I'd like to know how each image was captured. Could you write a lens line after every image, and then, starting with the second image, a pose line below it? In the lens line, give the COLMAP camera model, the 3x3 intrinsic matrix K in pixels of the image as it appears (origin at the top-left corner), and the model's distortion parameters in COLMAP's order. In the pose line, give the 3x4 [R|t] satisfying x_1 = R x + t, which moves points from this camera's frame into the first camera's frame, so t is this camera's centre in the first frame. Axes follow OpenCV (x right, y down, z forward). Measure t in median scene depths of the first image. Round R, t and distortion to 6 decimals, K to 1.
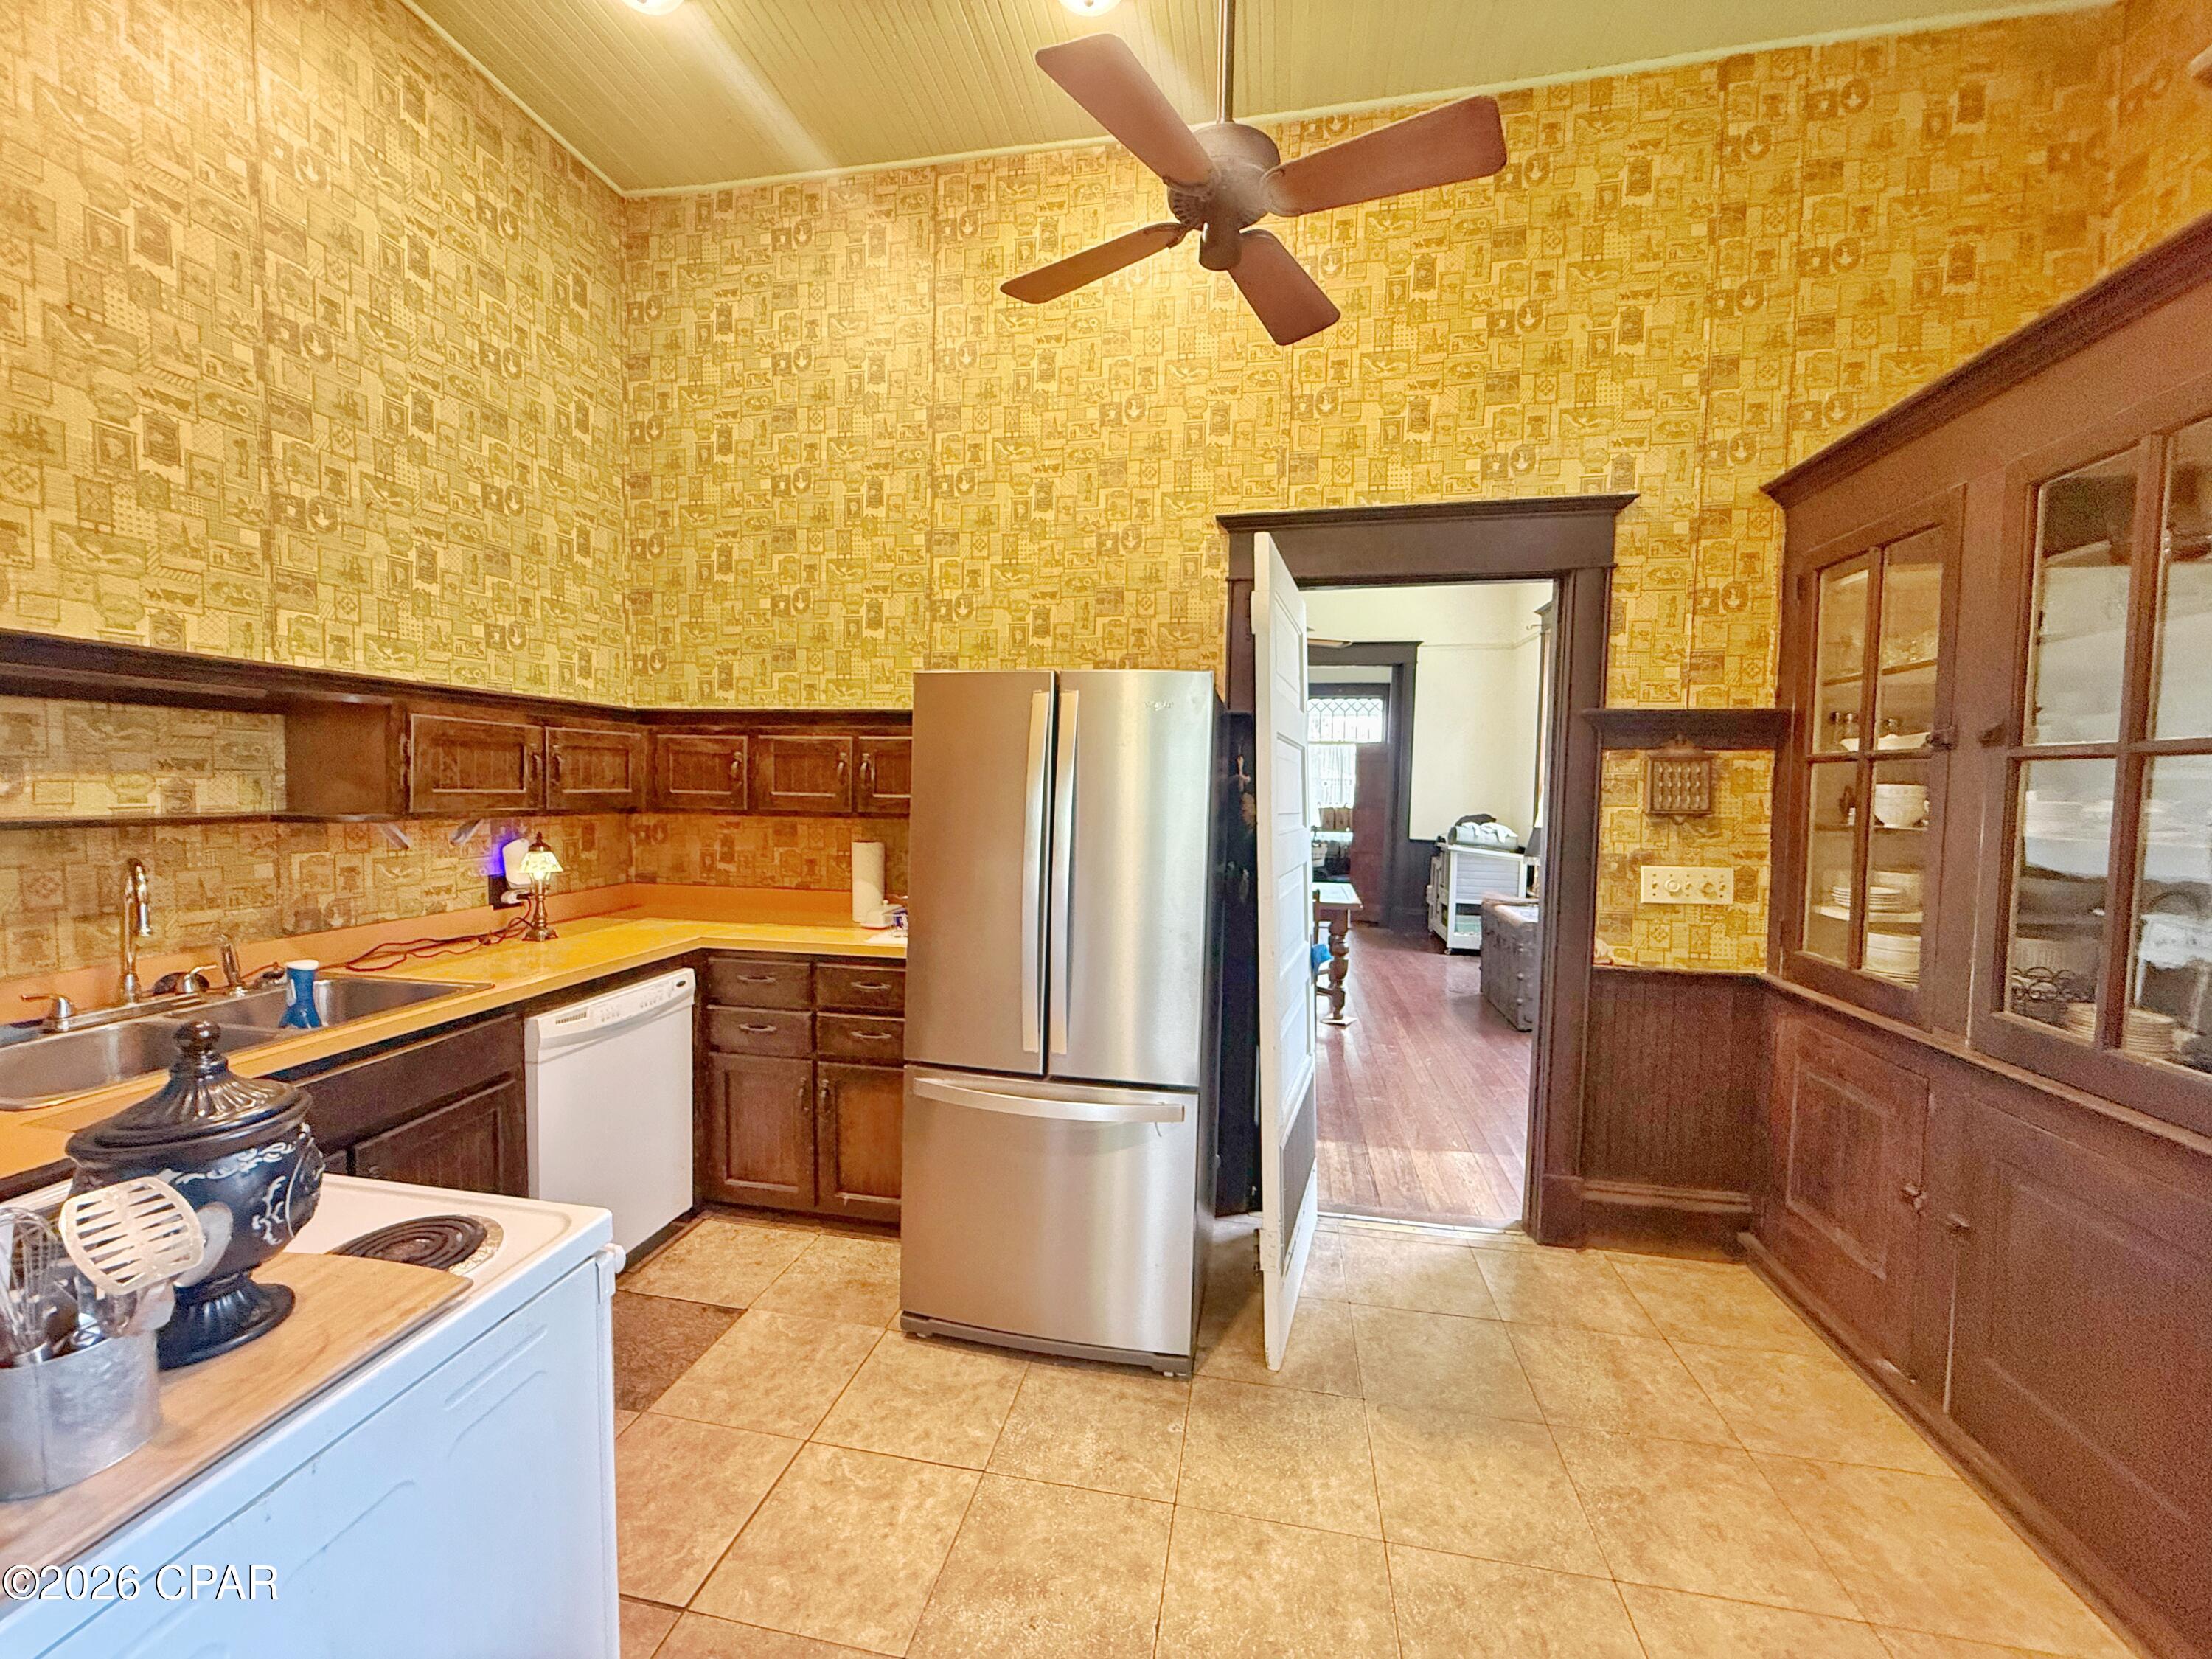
lens RADIAL K [[879.6, 0, 1099.2], [0, 879.6, 825.4], [0, 0, 1]] dist [-0.000539, 0.000174]
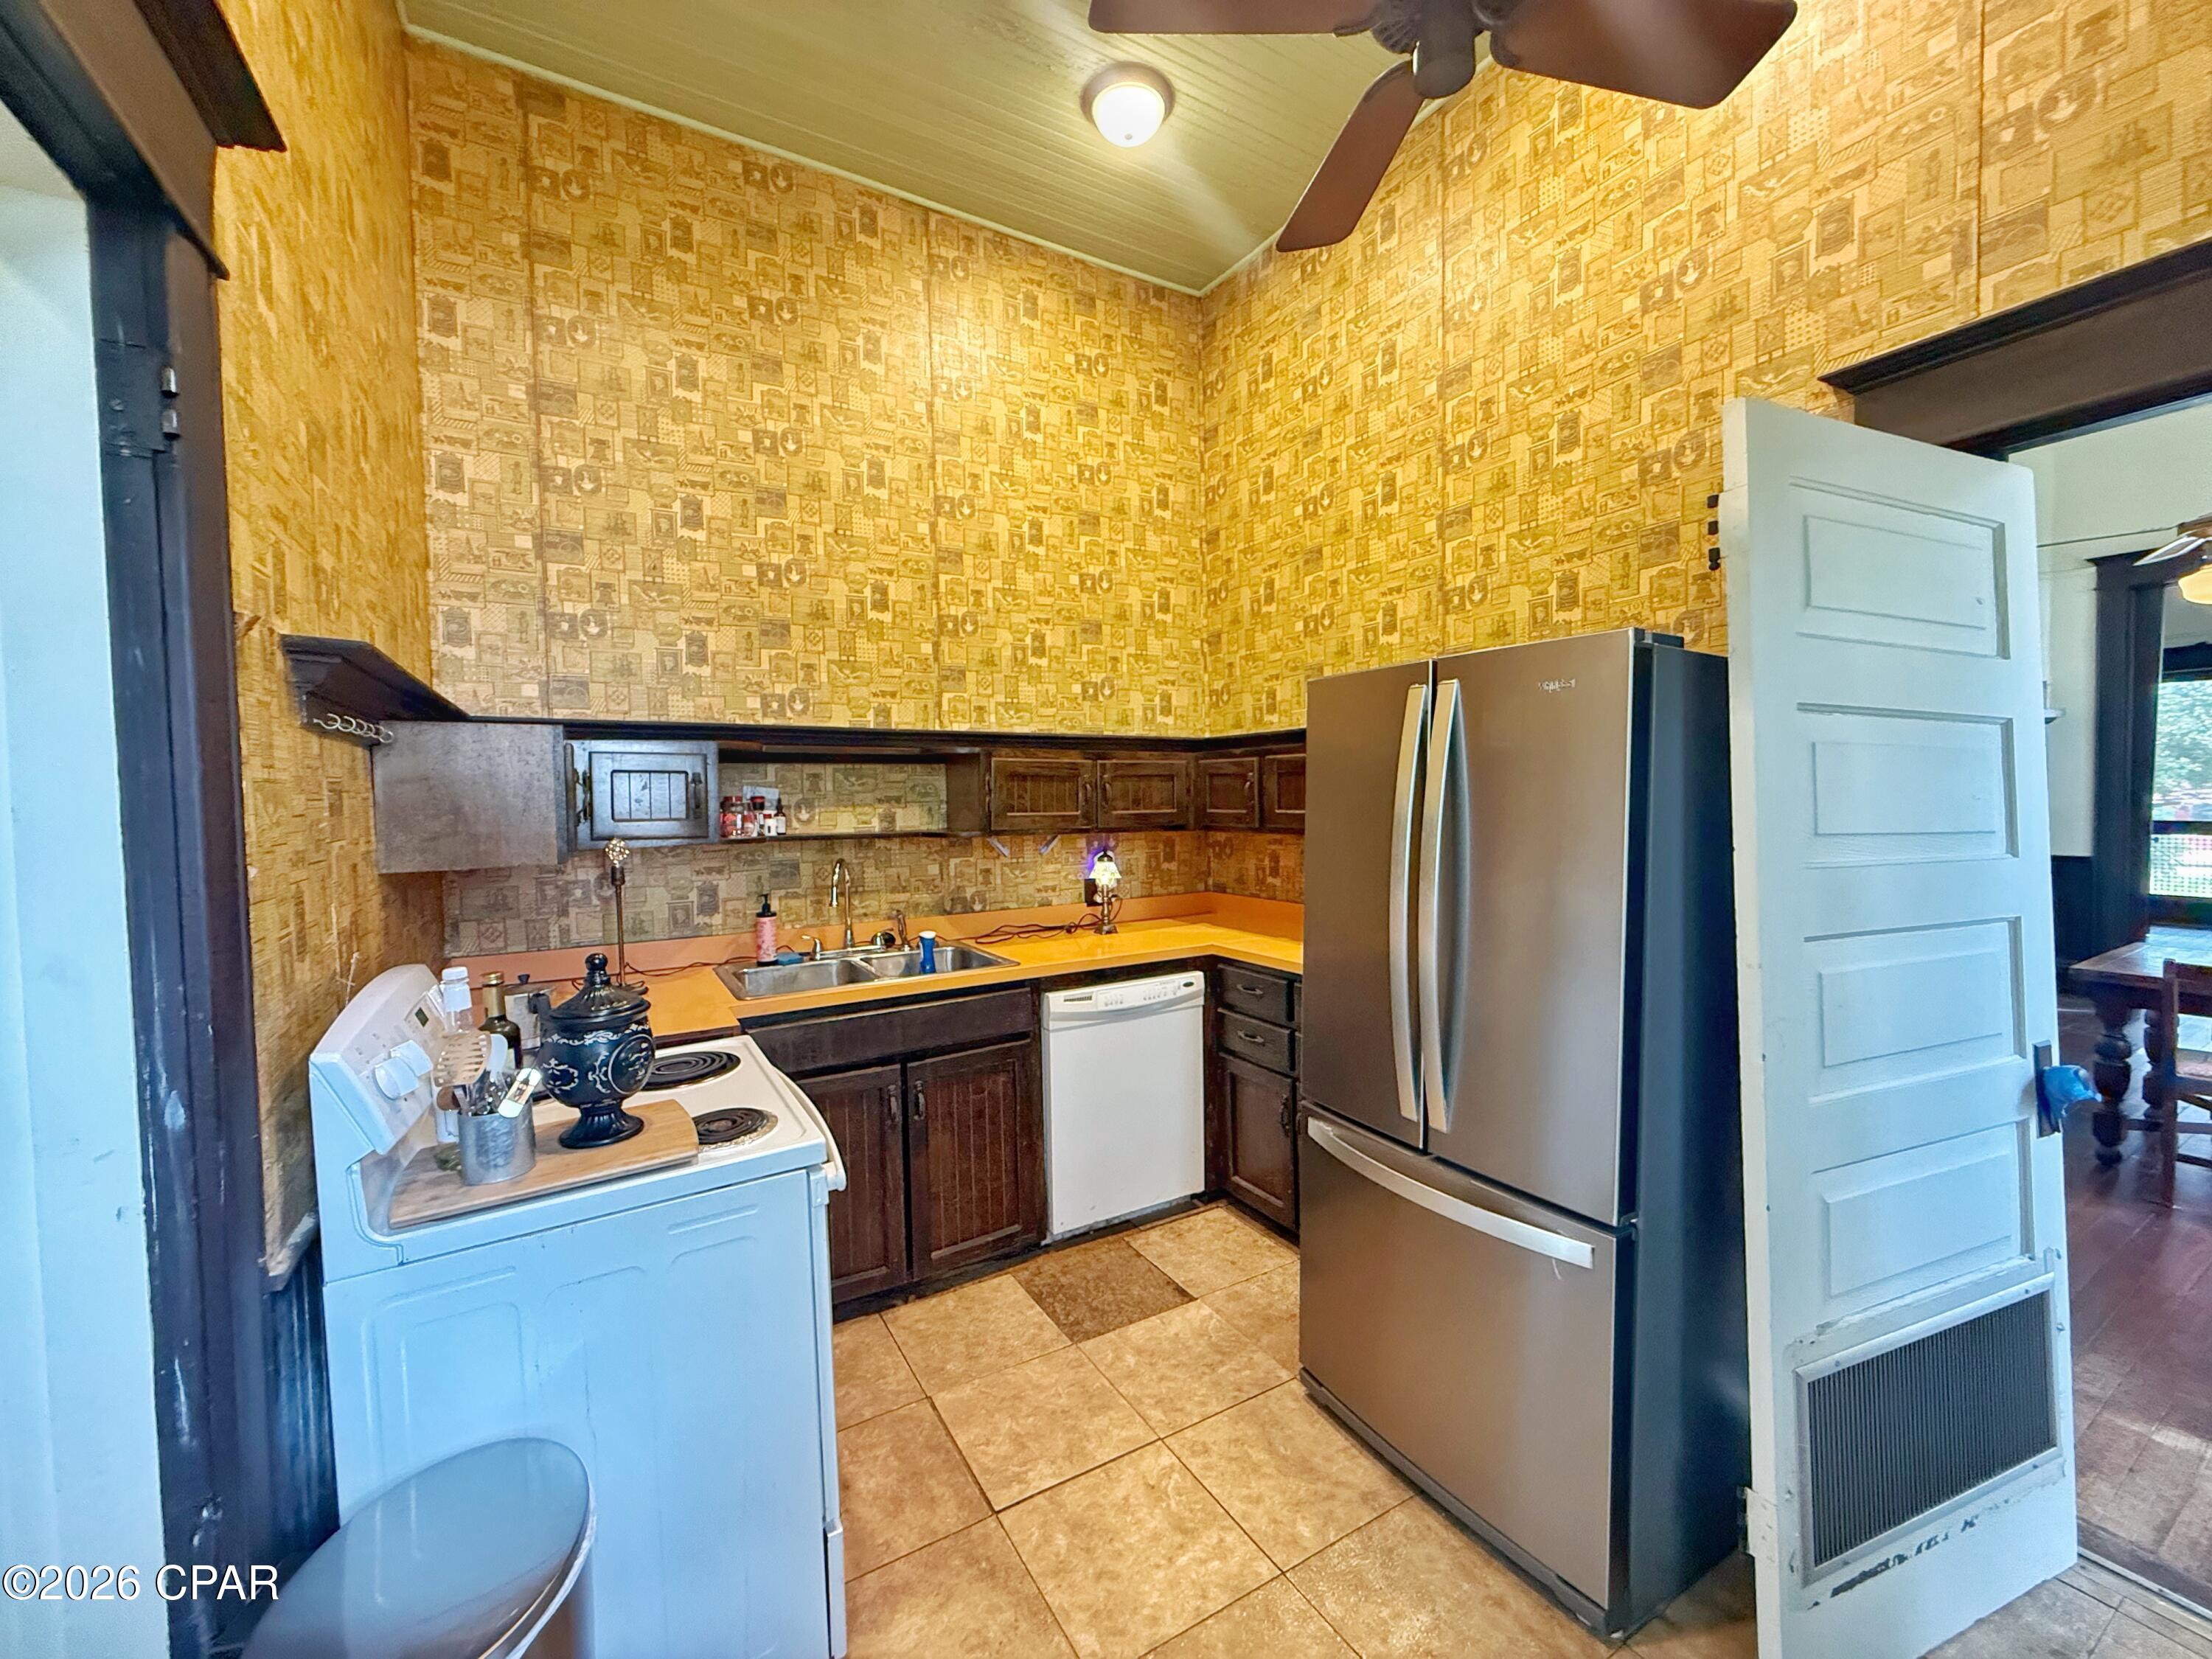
lens RADIAL K [[879.6, 0, 1099.2], [0, 879.6, 825.4], [0, 0, 1]] dist [-0.000539, 0.000174]
pose [[0.660316, -0.002907, -0.750982, 0.290717], [-0.009731, 0.999875, -0.012426, -0.005774], [0.750925, 0.015513, 0.660206, 0.183463]]
